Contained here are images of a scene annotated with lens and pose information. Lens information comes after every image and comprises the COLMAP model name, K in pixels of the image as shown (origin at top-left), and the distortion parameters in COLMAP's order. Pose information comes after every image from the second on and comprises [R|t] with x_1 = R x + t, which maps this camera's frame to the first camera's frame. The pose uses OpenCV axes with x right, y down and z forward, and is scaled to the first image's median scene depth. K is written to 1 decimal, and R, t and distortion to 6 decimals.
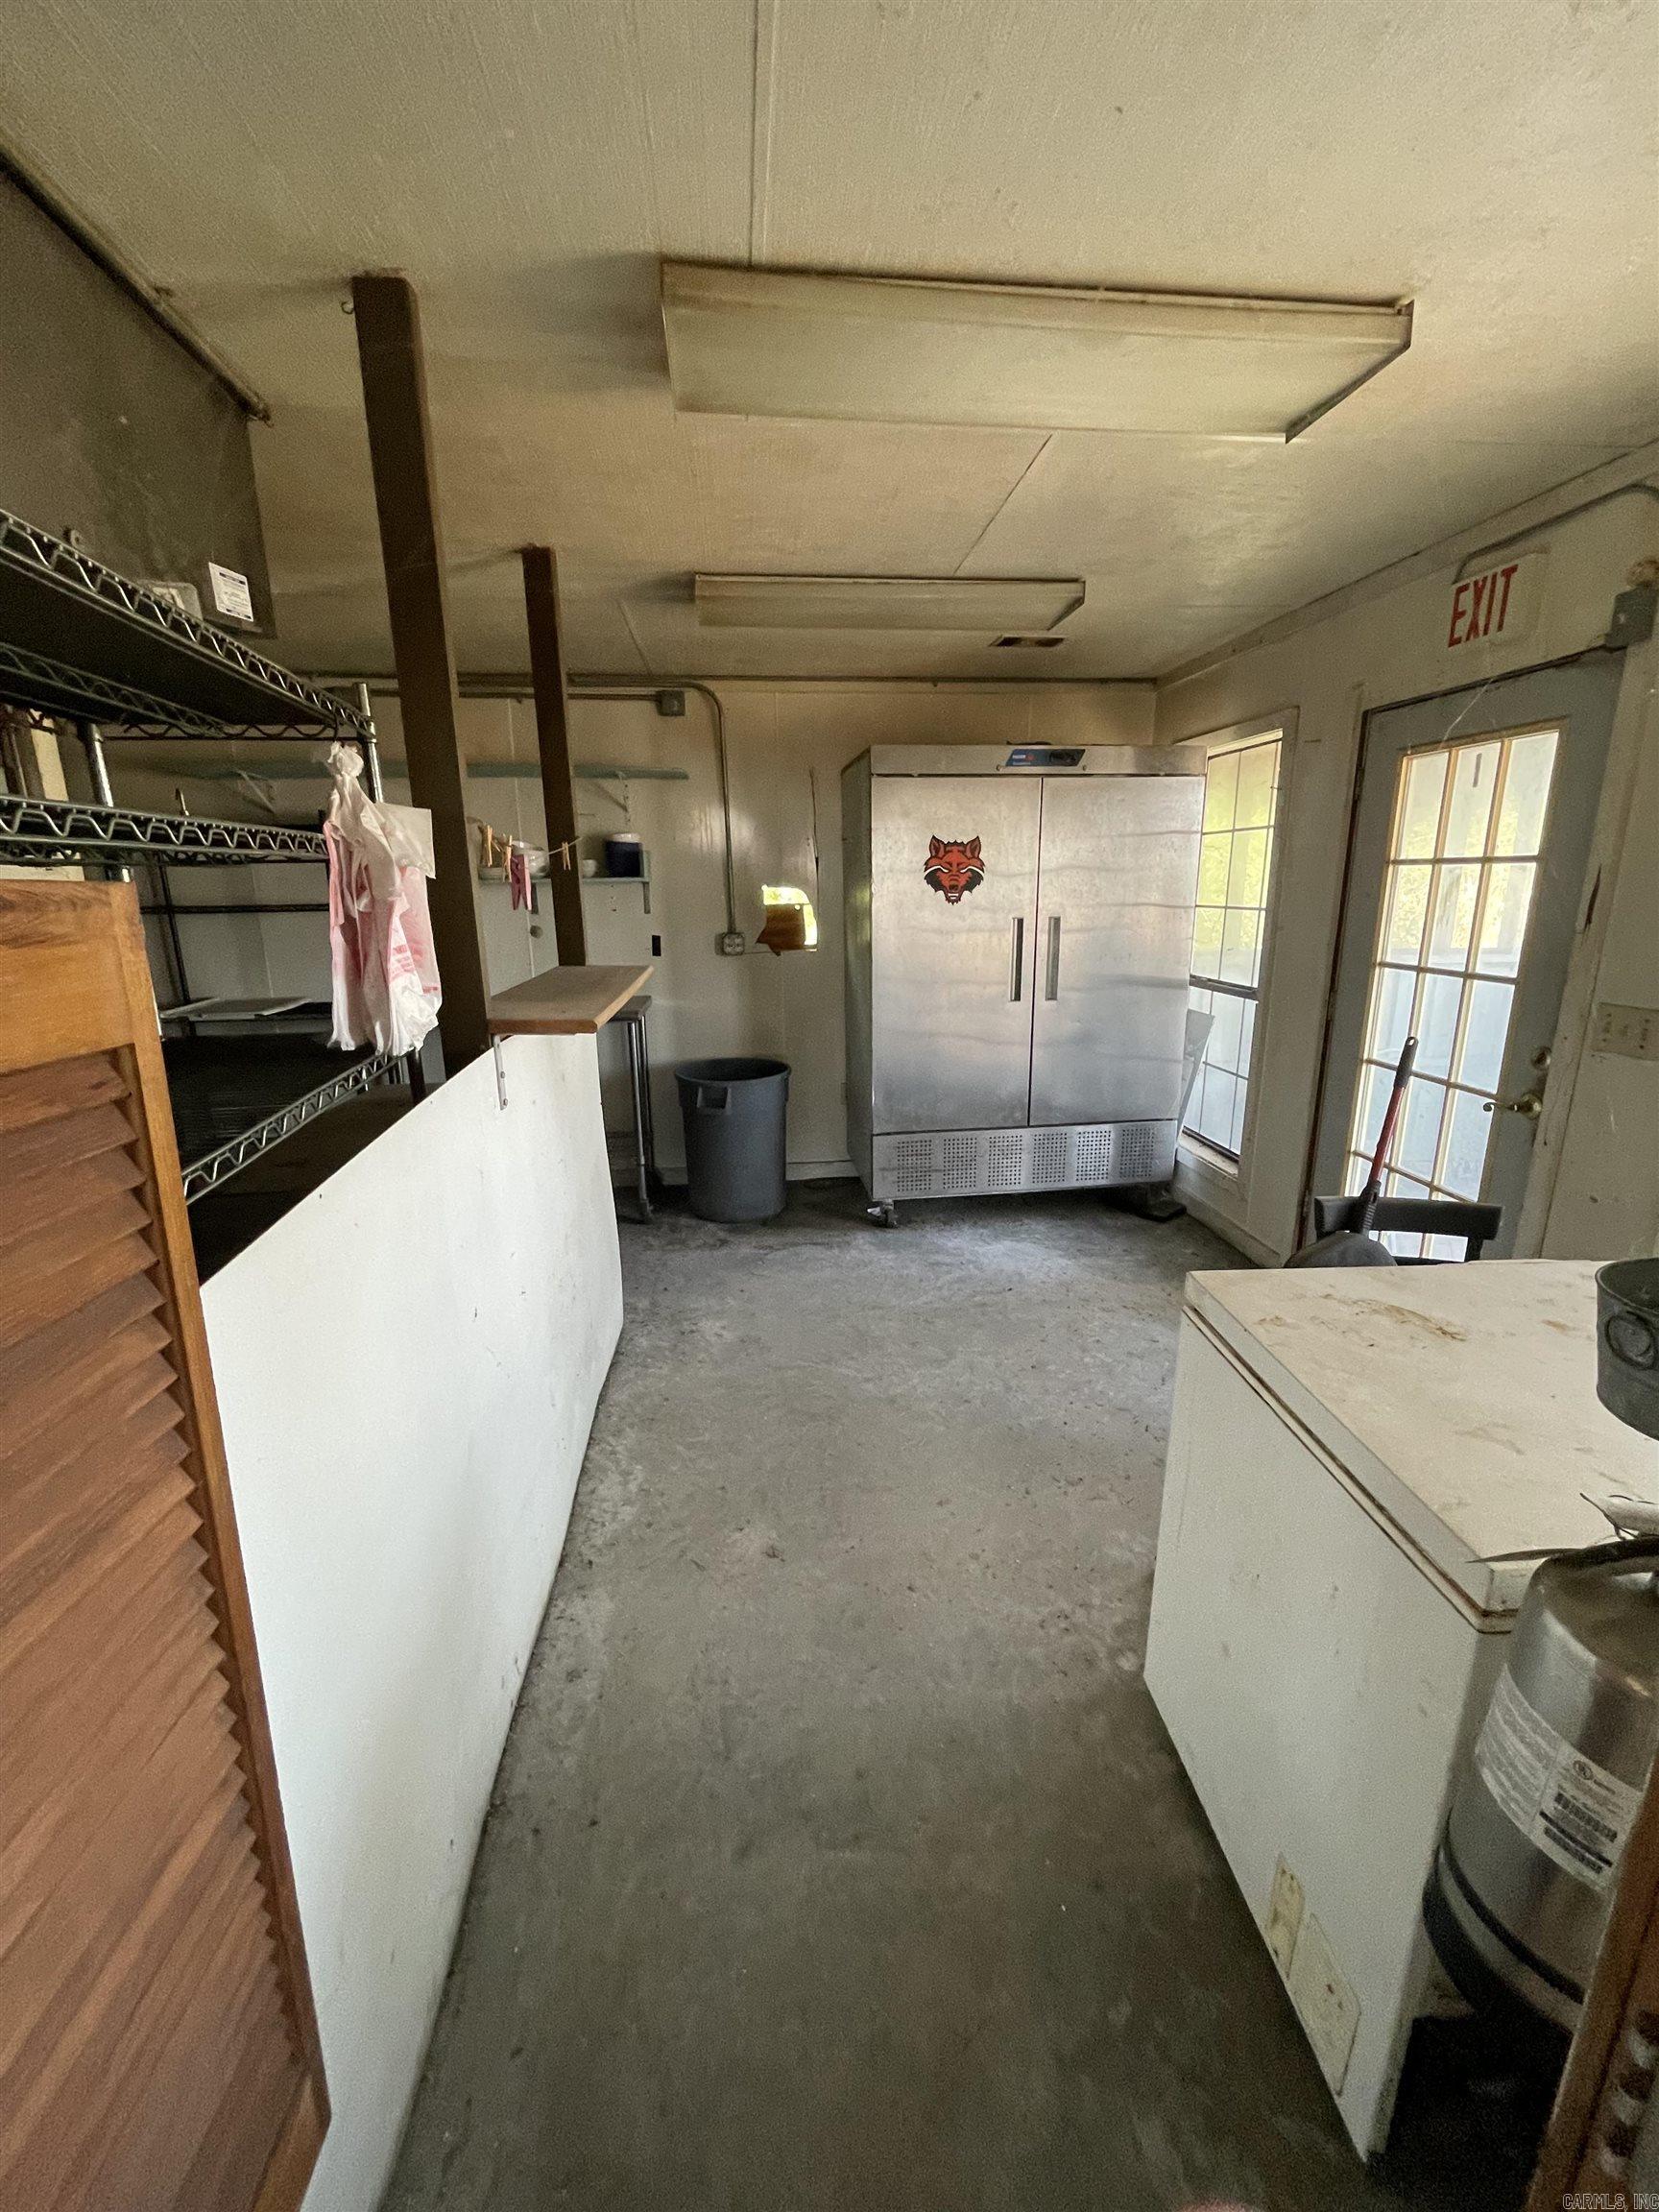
lens RADIAL K [[890.4, 0, 829.5], [0, 890.4, 1106.0], [0, 0, 1]] dist [-0.002871, -0.000365]
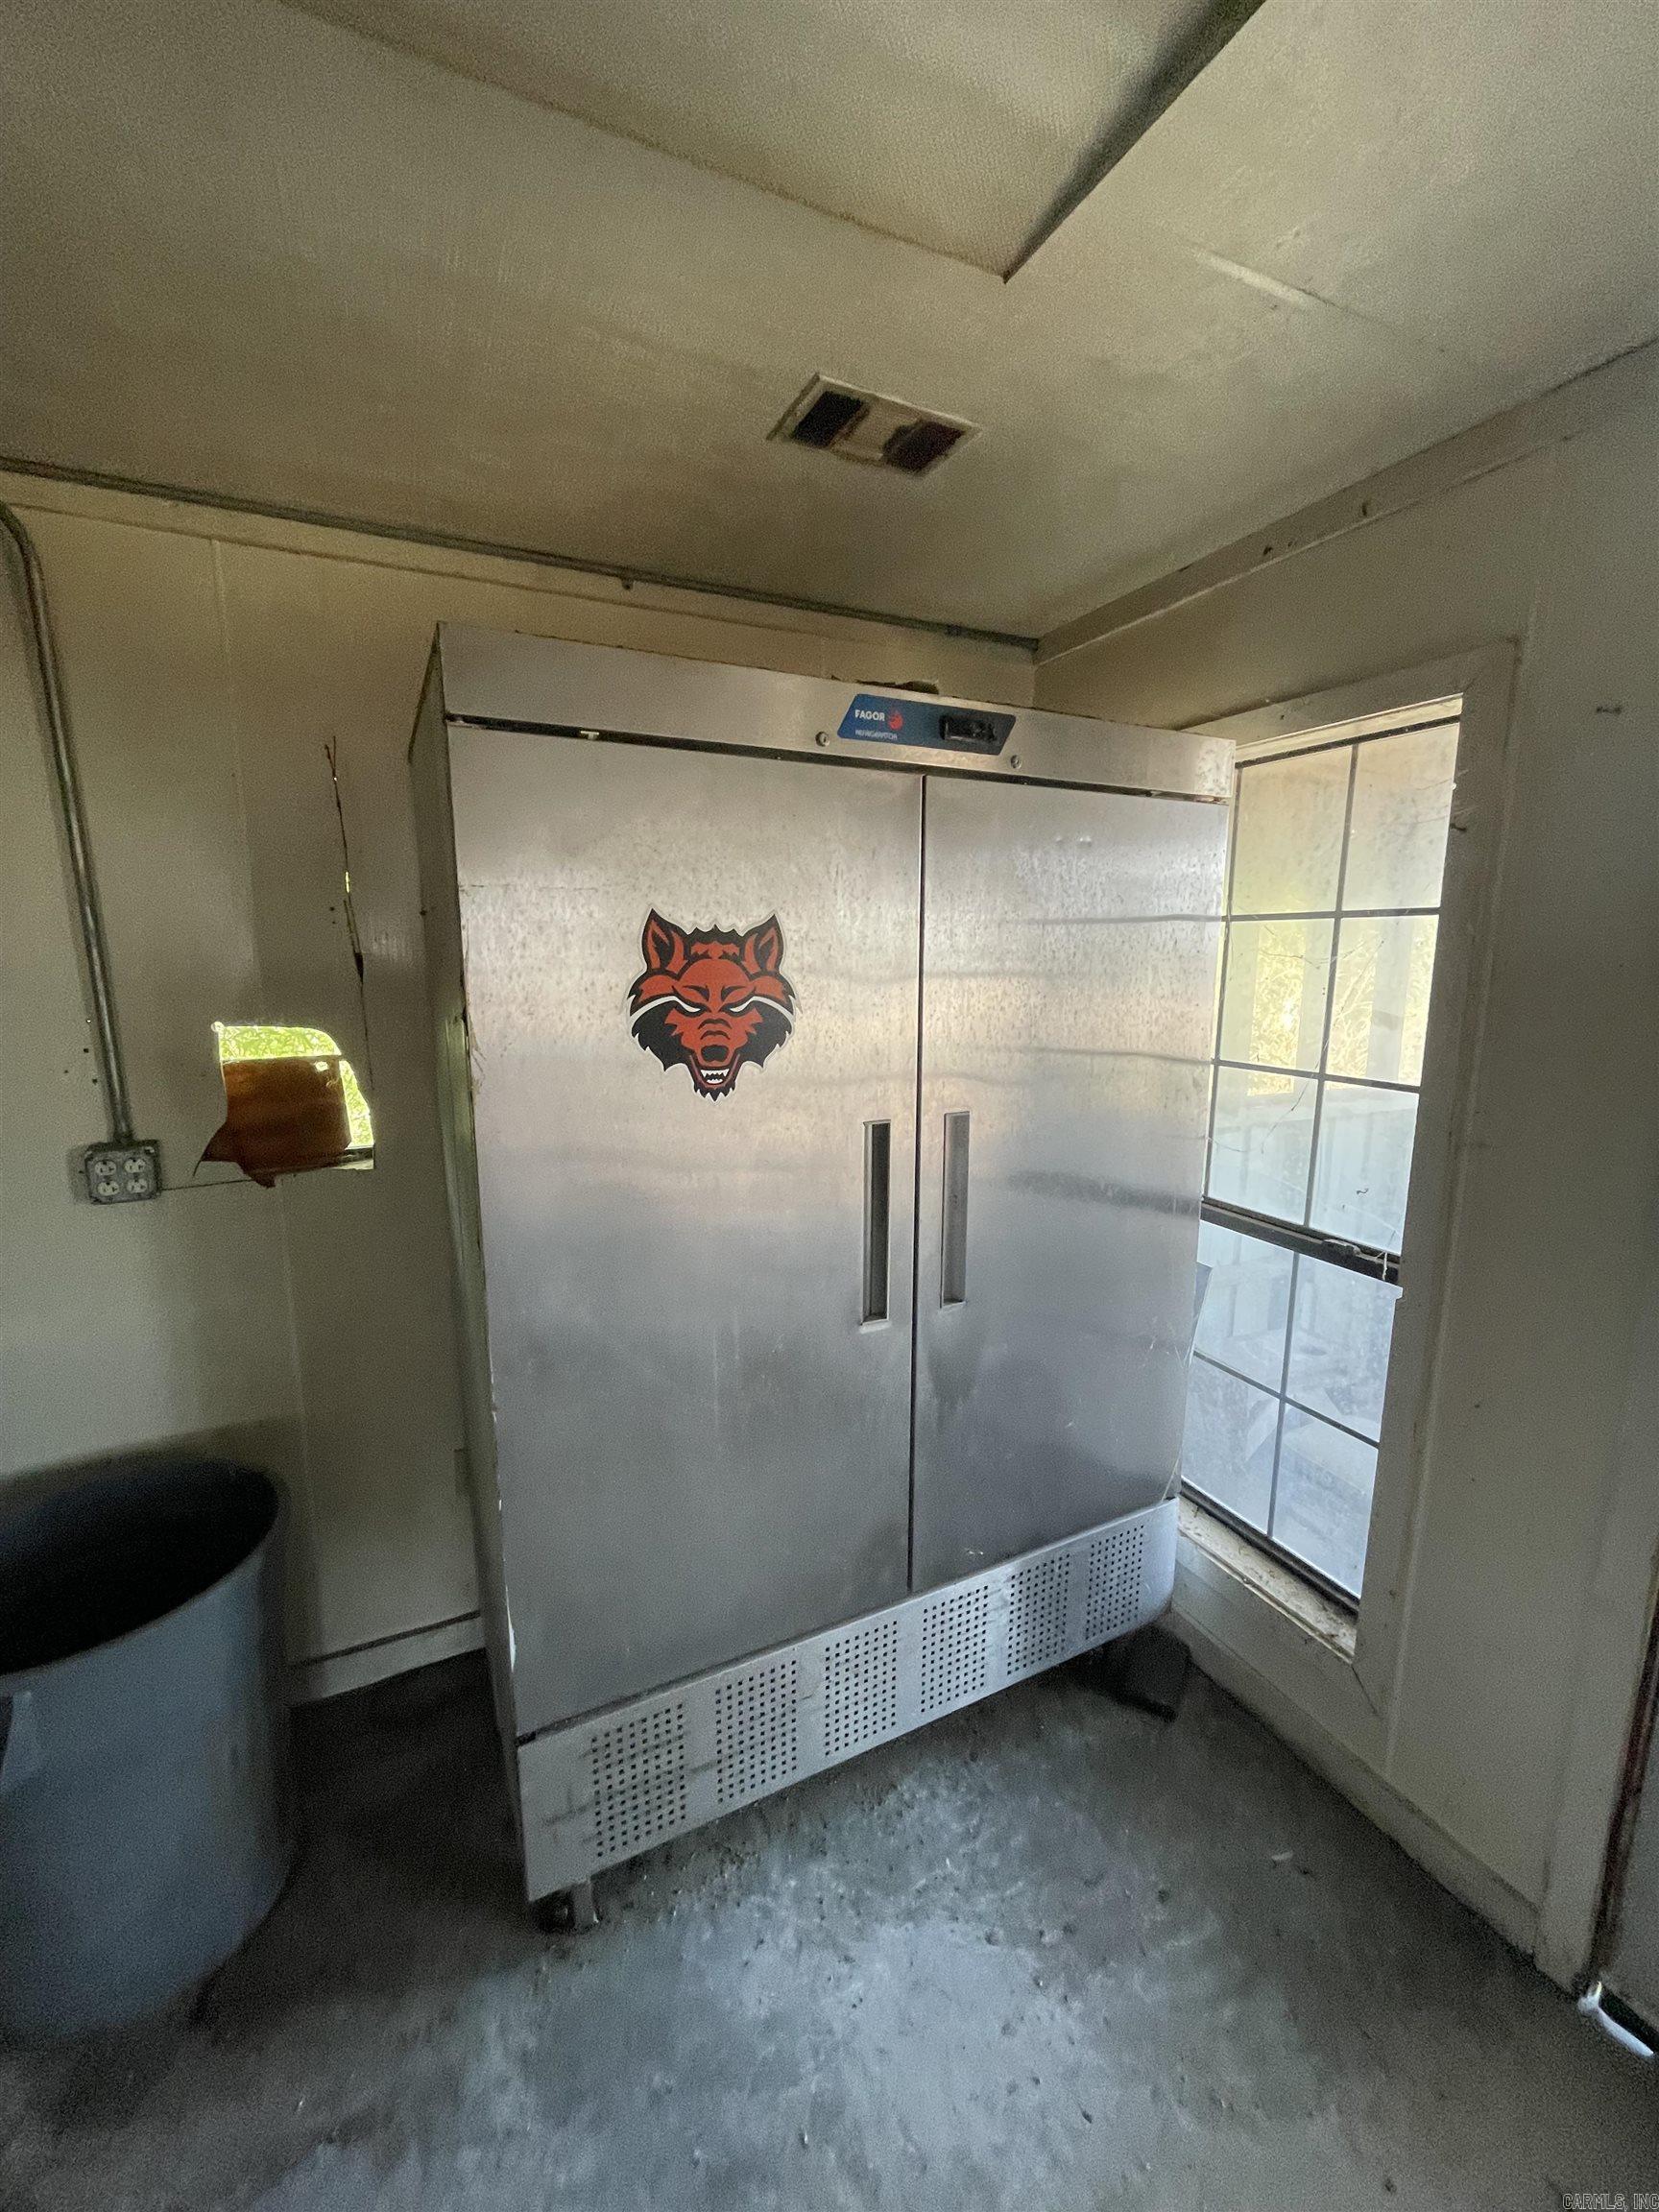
lens RADIAL K [[890.4, 0, 829.5], [0, 890.4, 1106.0], [0, 0, 1]] dist [-0.002871, -0.000365]
pose [[0.941516, -0.041957, 0.334346, 0.061351], [0.068866, 0.995234, -0.069035, -0.194596], [-0.329856, 0.088023, 0.939919, 0.642170]]
